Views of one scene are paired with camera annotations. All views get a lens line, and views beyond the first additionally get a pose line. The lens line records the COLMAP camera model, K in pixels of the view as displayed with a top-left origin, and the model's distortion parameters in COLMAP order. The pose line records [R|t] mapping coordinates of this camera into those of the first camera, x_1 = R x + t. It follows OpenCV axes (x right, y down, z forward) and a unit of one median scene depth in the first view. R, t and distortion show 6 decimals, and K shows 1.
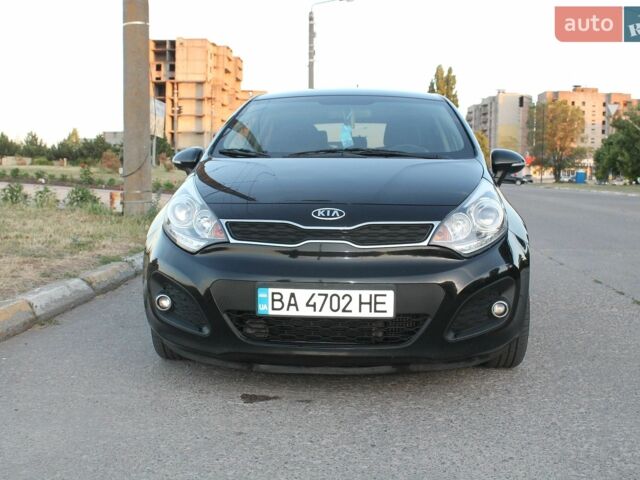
lens RADIAL K [[814.9, 0, 321.0], [0, 814.9, 236.2], [0, 0, 1]] dist [-0.089941, 0.000000]
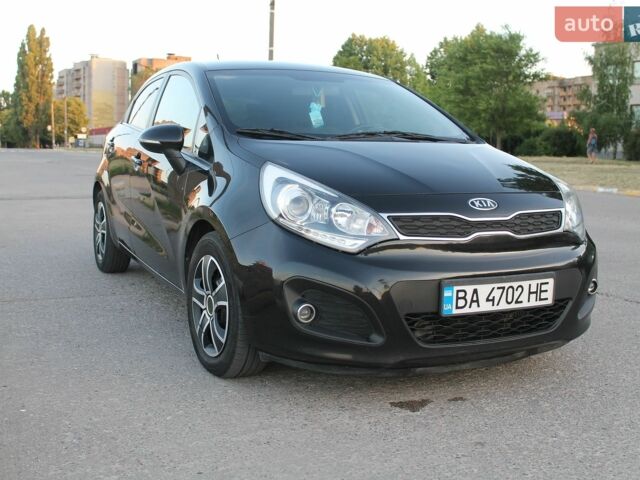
lens RADIAL K [[814.9, 0, 319.9], [0, 814.9, 246.8], [0, 0, 1]] dist [-0.089941, 0.000000]
pose [[0.845215, -0.061328, 0.530896, -0.668003], [0.031681, 0.997397, 0.064778, -0.045334], [-0.533487, -0.037932, 0.844957, 0.286860]]
